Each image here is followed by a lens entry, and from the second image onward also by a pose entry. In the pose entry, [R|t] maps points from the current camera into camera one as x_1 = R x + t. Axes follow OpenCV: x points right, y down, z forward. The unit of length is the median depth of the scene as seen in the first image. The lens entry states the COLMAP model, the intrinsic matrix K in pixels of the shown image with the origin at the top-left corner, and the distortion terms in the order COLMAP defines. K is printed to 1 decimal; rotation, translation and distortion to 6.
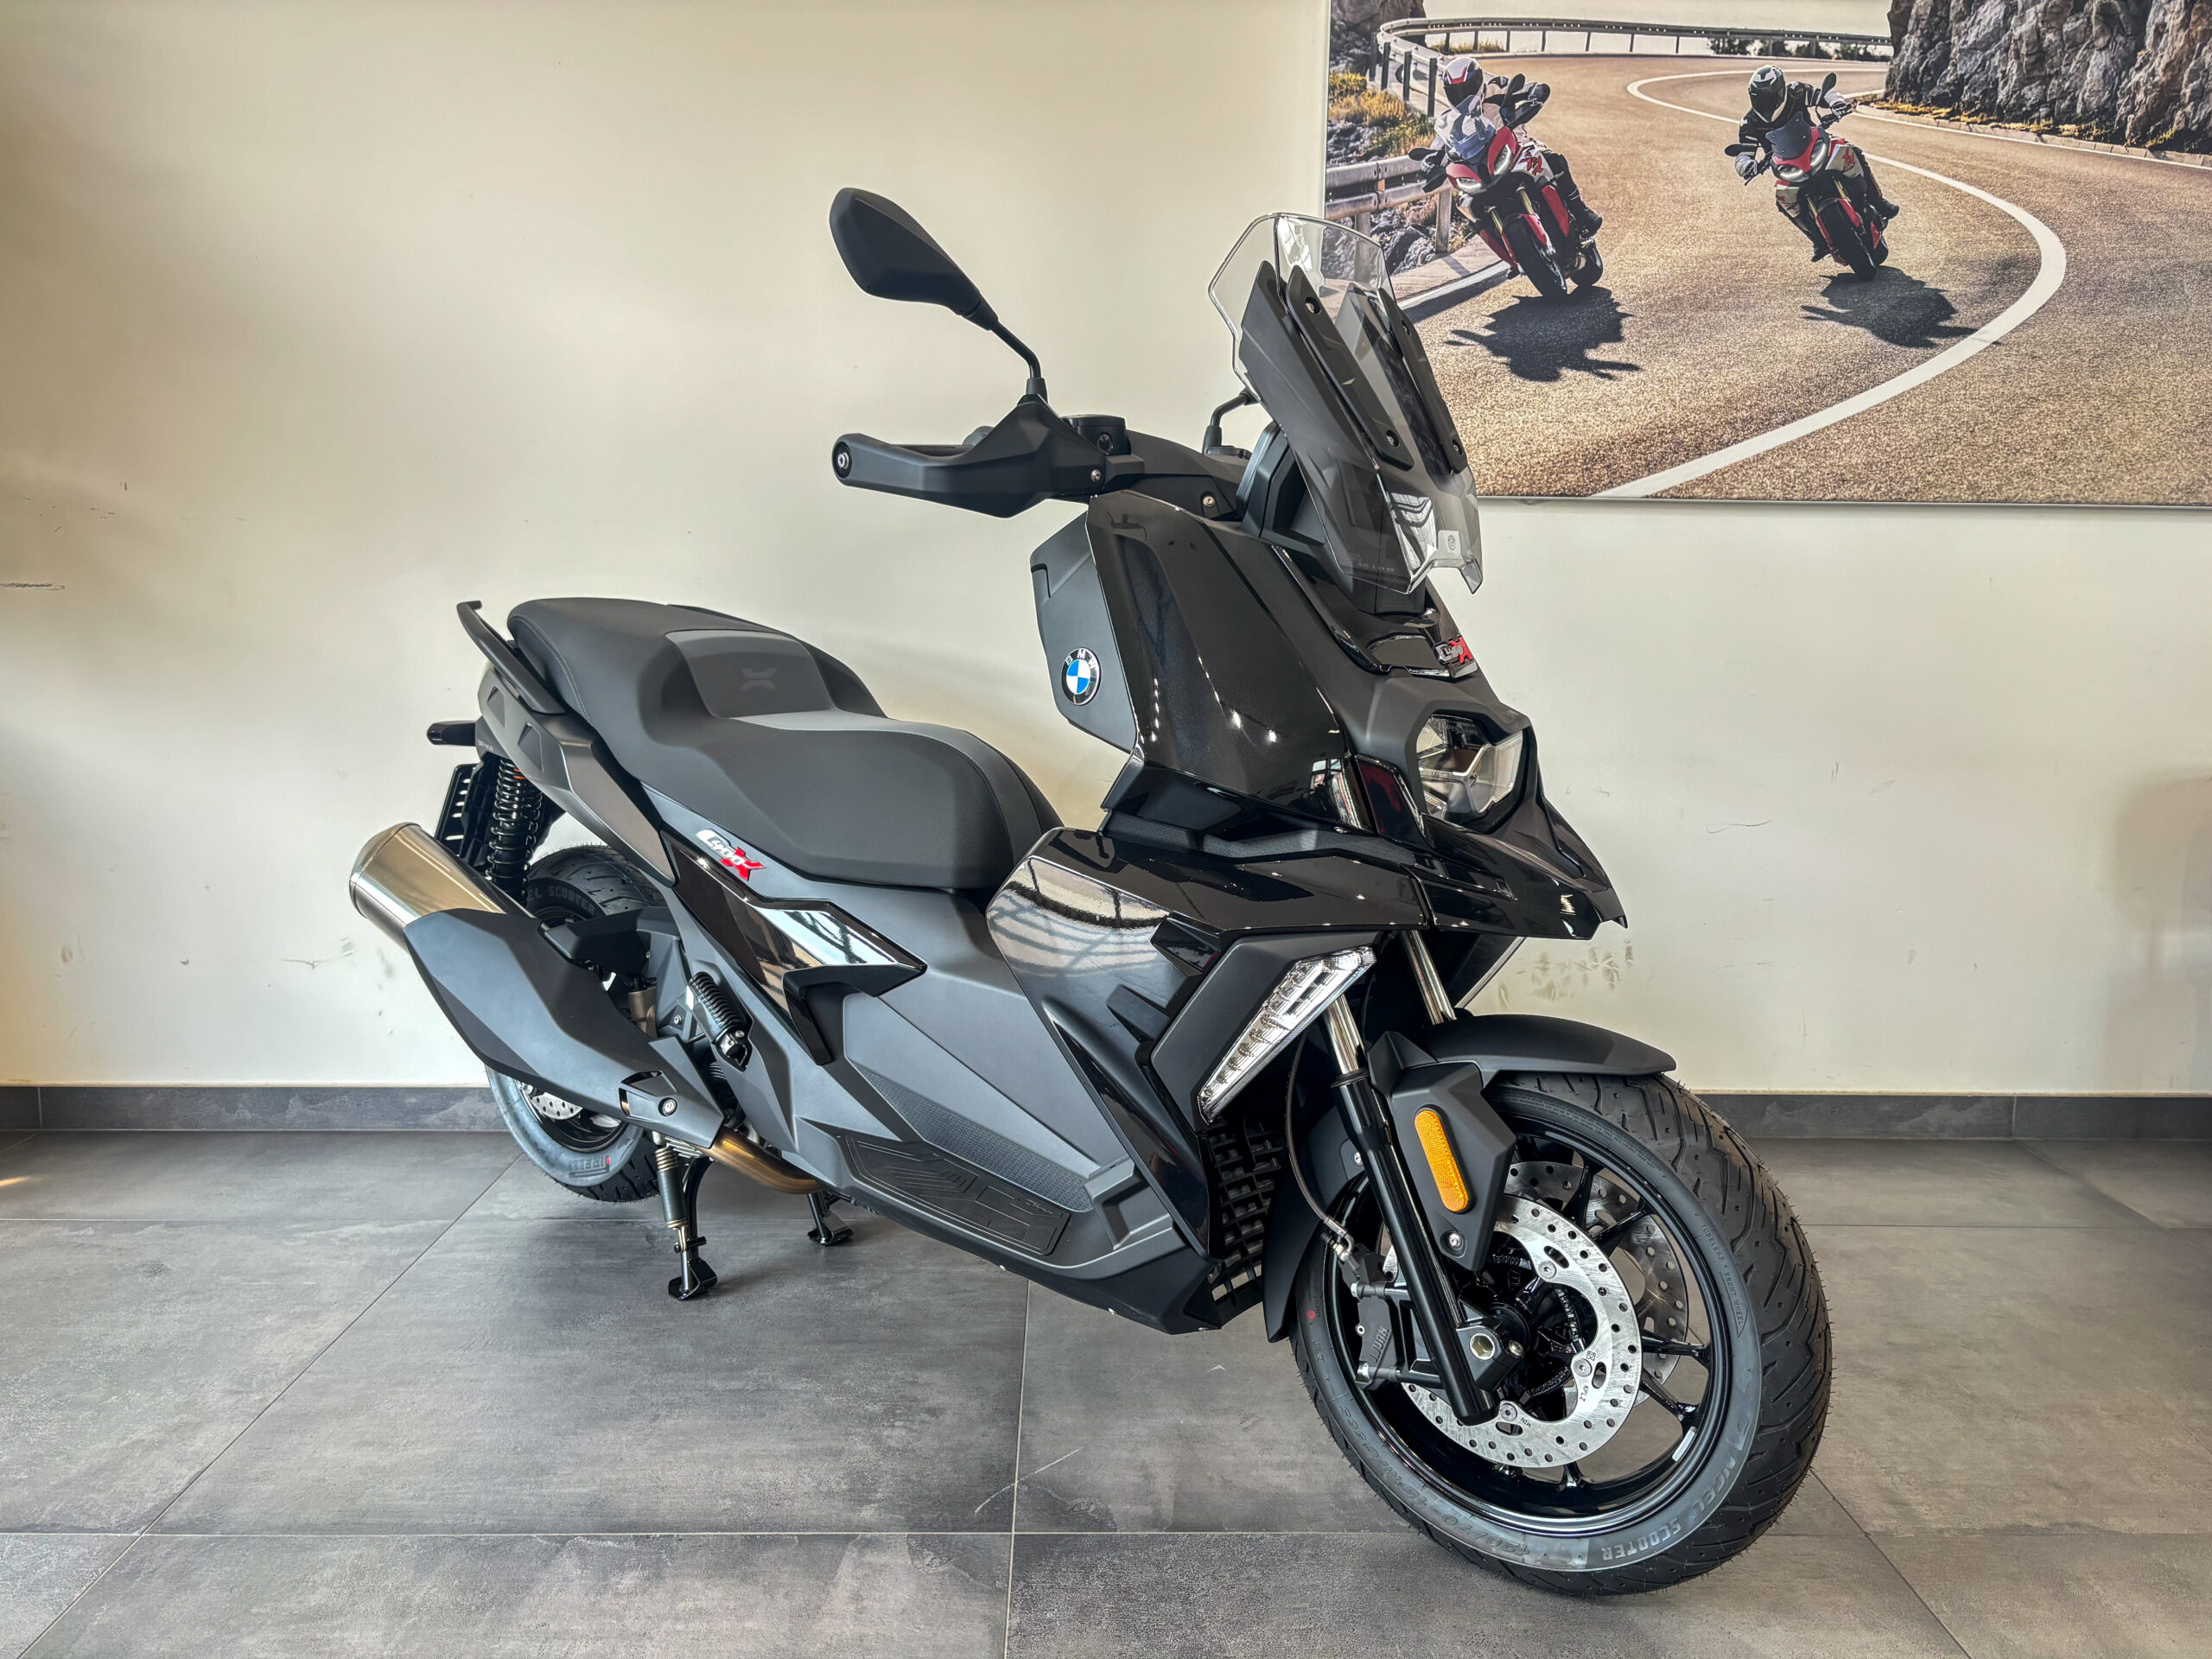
lens RADIAL K [[1659.1, 0, 1116.0], [0, 1659.1, 822.1], [0, 0, 1]] dist [0.040004, -0.056933]
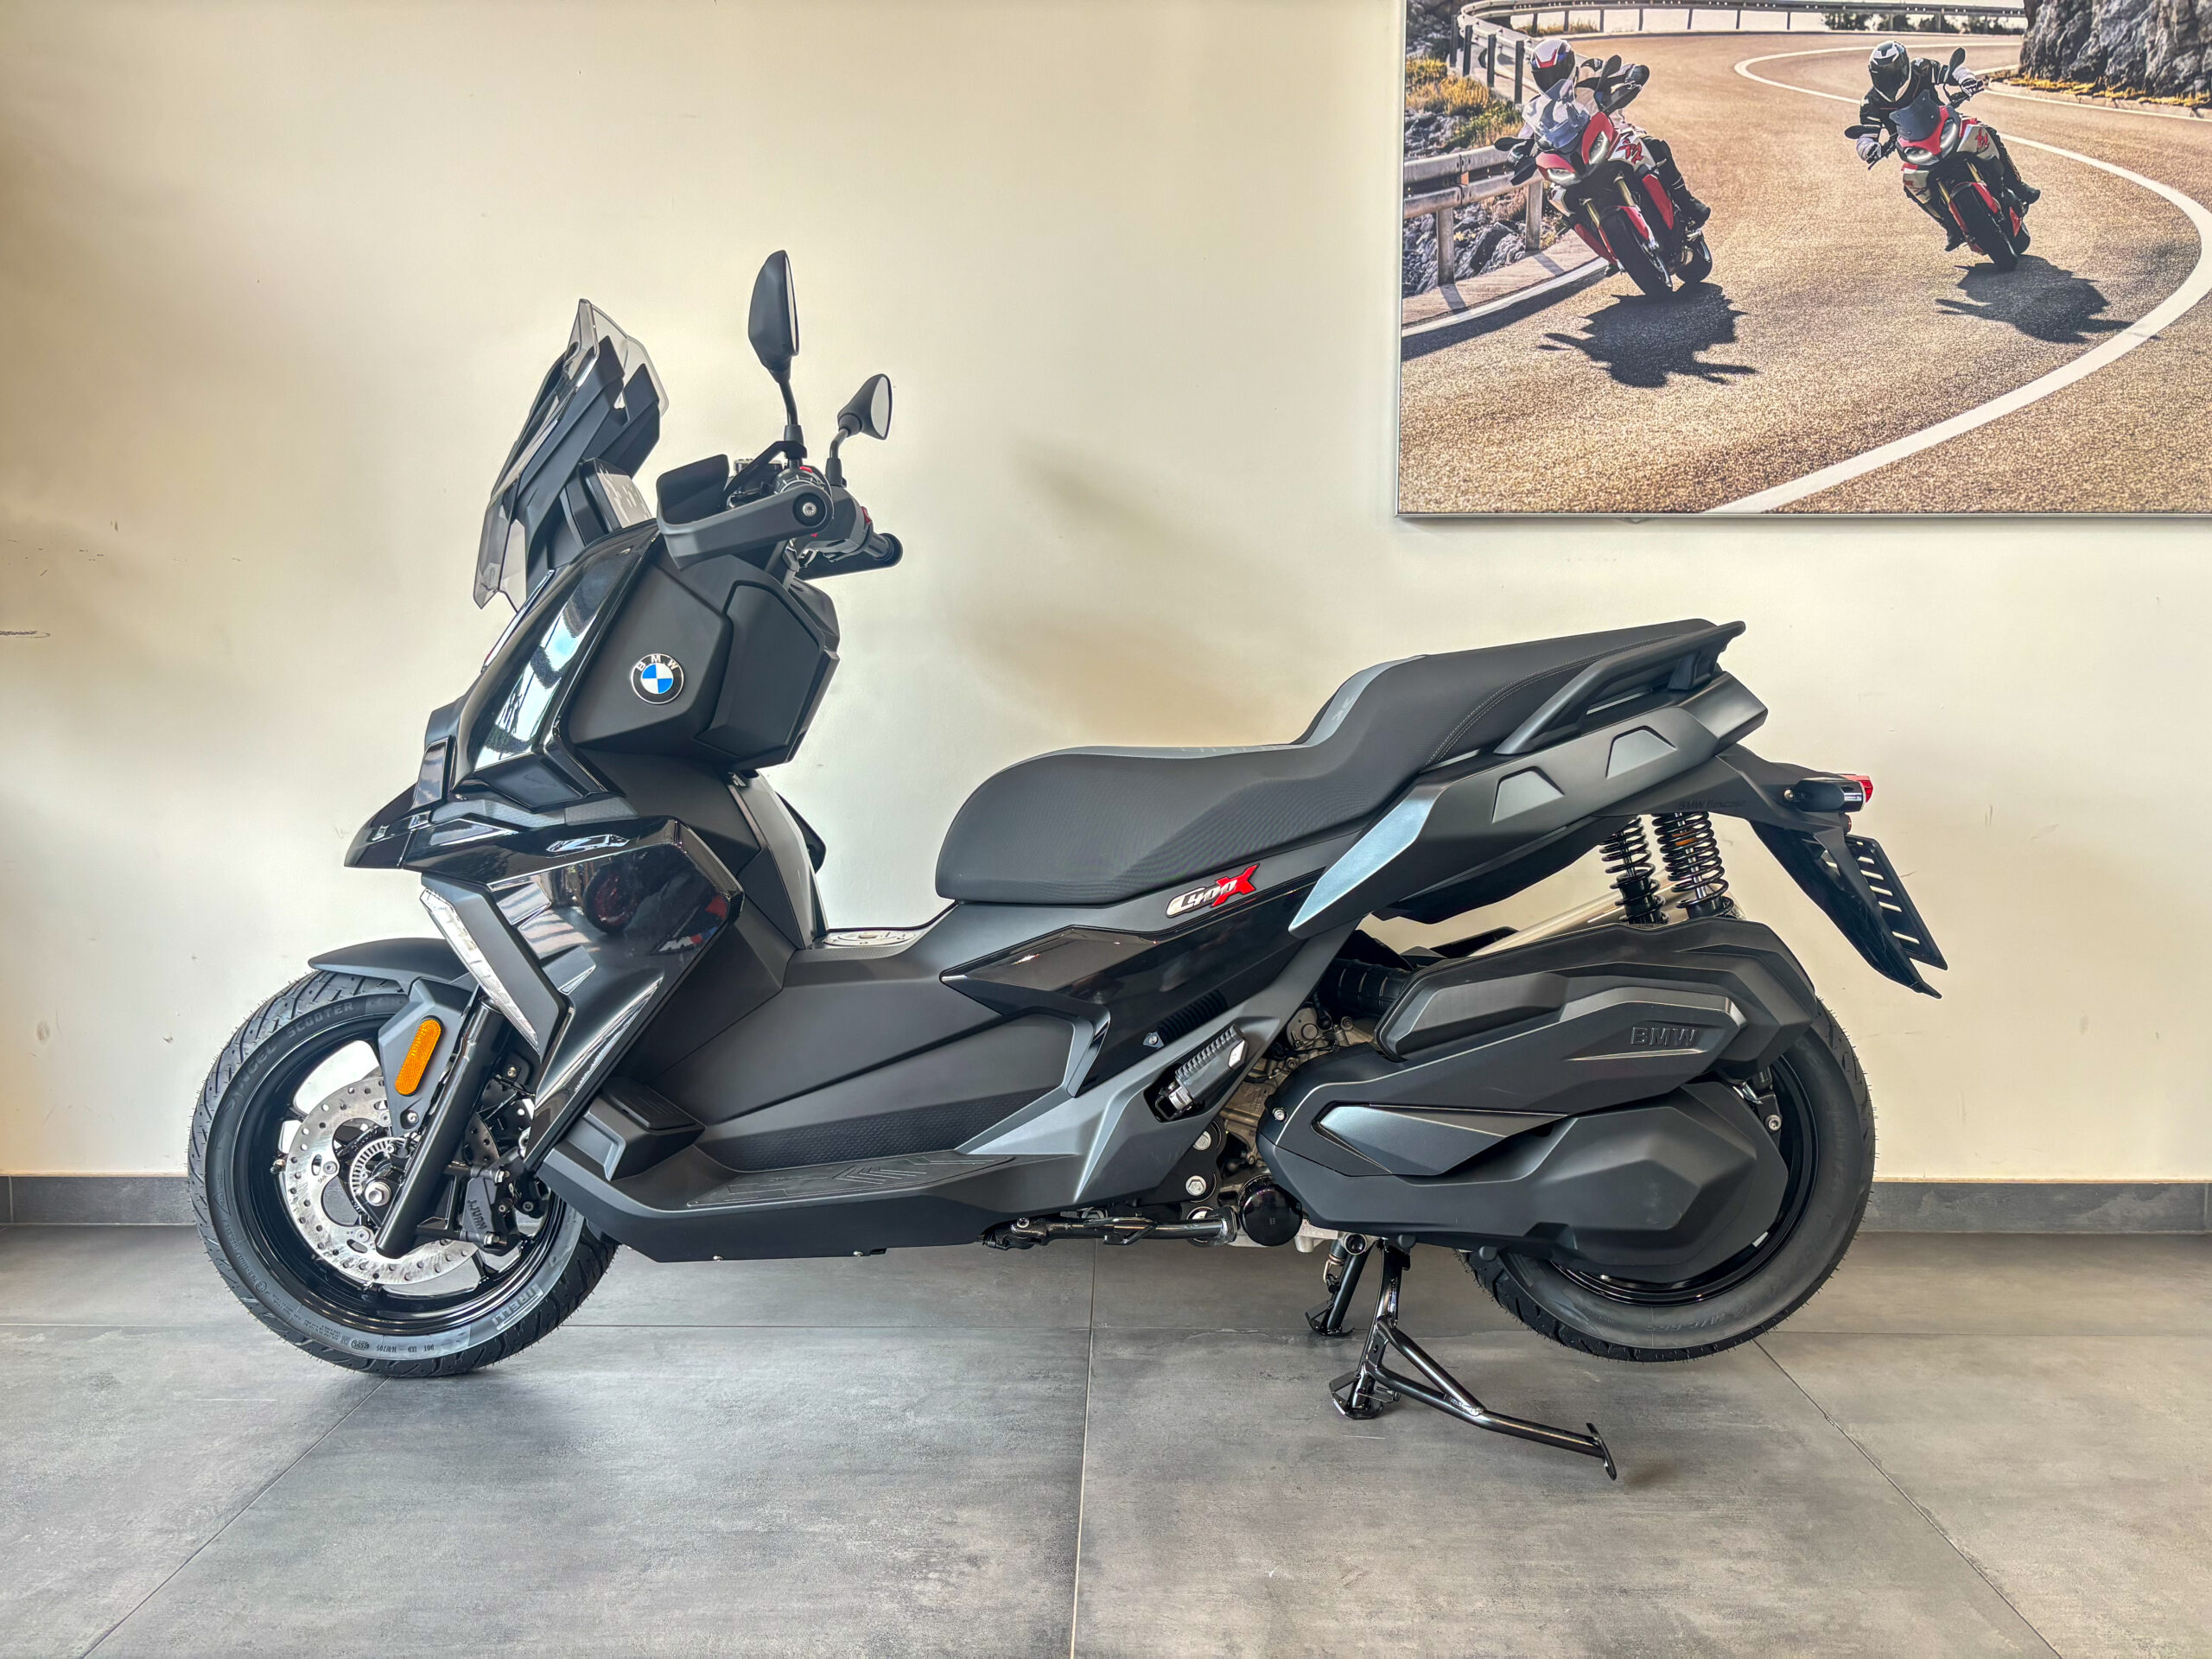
lens RADIAL K [[1659.1, 0, 1116.0], [0, 1659.1, 822.1], [0, 0, 1]] dist [0.040004, -0.056933]
pose [[0.999399, -0.008864, -0.033514, -0.004586], [0.007017, 0.998472, -0.054816, 0.019534], [0.033948, 0.054548, 0.997934, 0.099610]]
